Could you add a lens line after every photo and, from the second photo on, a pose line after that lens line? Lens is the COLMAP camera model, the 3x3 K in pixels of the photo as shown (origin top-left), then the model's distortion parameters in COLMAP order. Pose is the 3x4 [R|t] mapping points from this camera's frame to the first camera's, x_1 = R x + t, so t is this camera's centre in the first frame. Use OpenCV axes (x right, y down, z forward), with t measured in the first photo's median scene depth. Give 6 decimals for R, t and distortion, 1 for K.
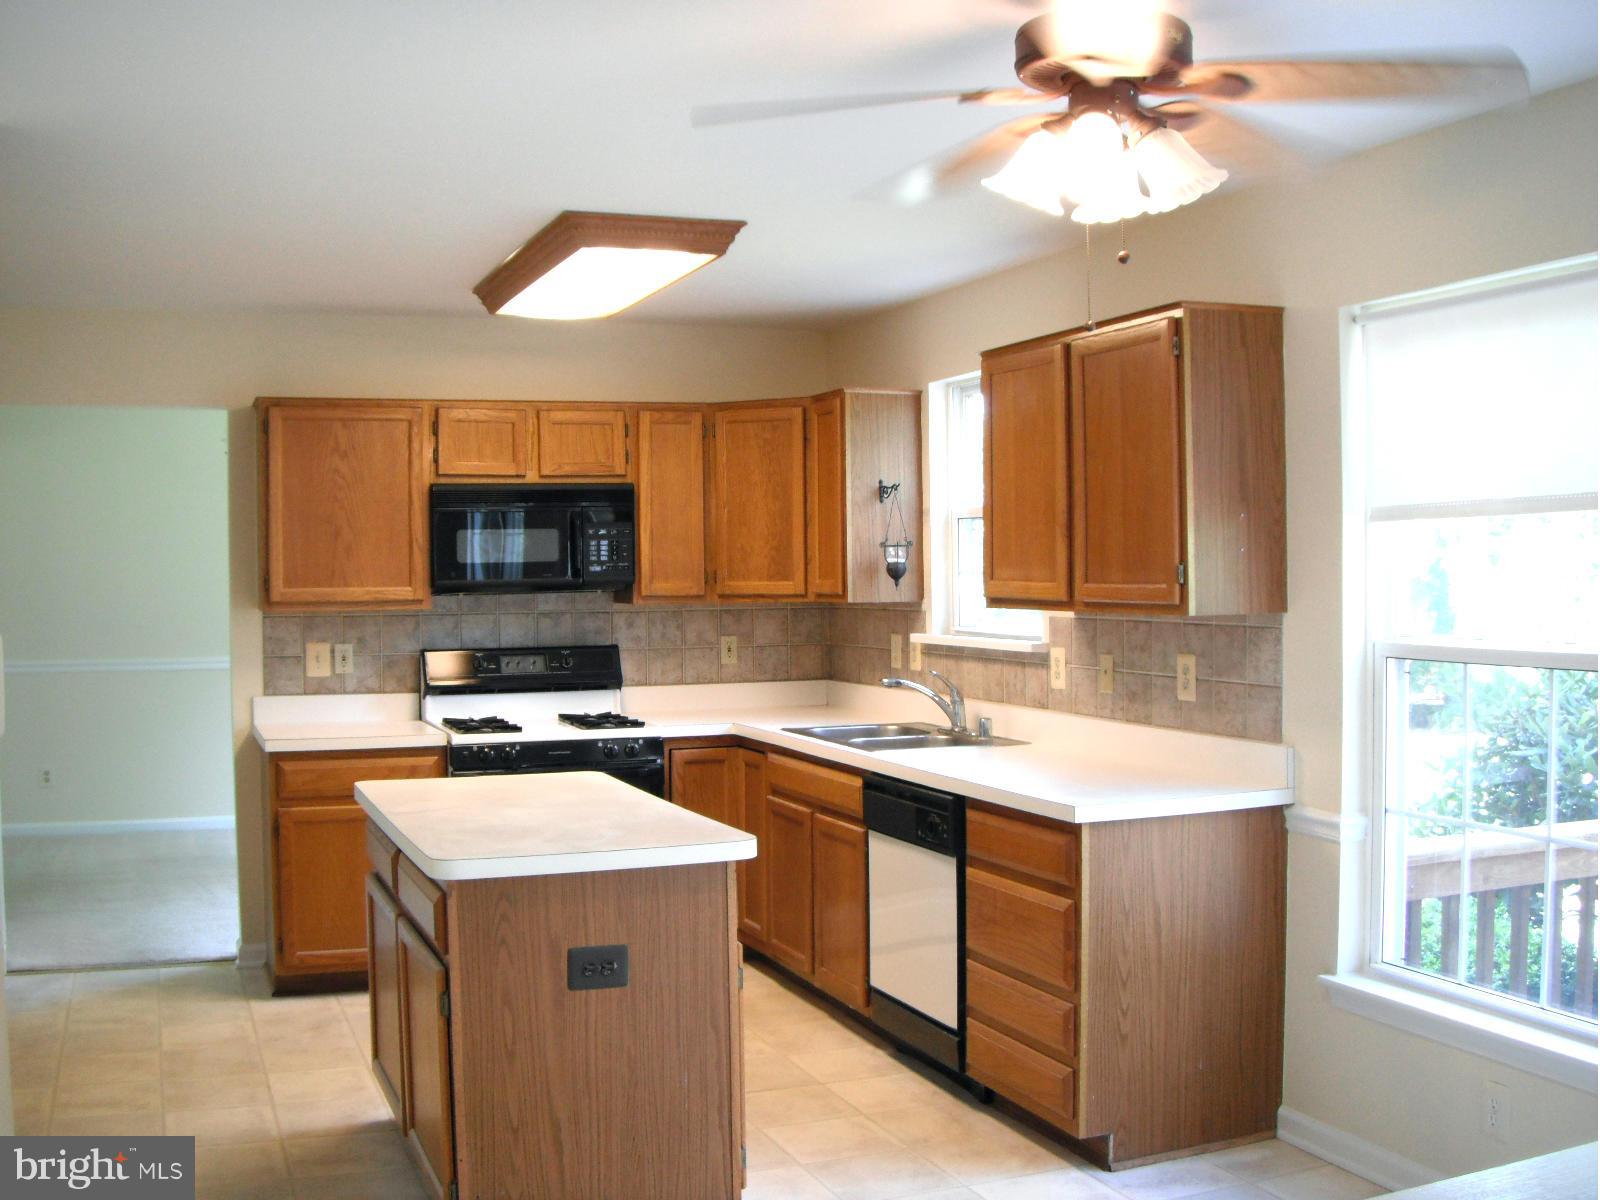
lens RADIAL K [[1723.8, 0, 801.4], [0, 1723.8, 572.4], [0, 0, 1]] dist [-0.227255, 0.015846]
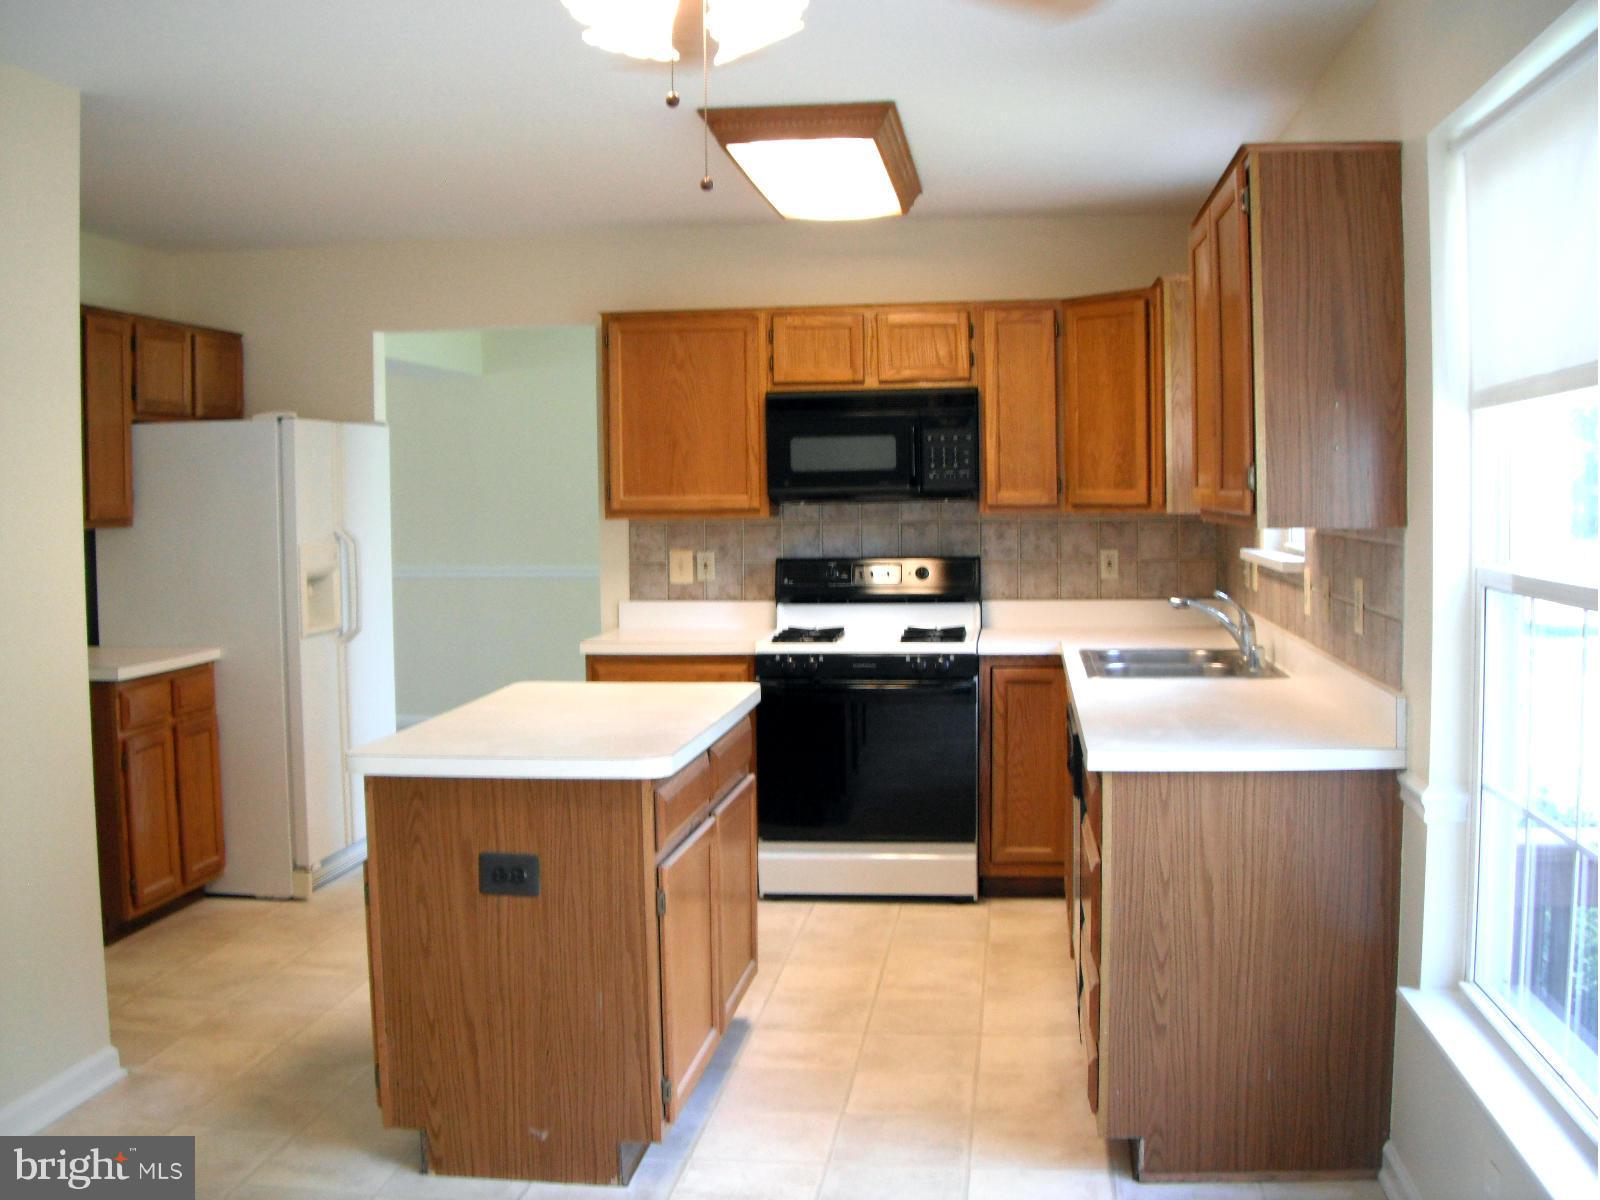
lens RADIAL K [[1723.8, 0, 801.4], [0, 1723.8, 572.4], [0, 0, 1]] dist [-0.227255, 0.015846]
pose [[0.878003, 0.021777, -0.478160, 0.289897], [0.002163, 0.998774, 0.049461, 0.003725], [0.478650, -0.044461, 0.876879, 0.123566]]
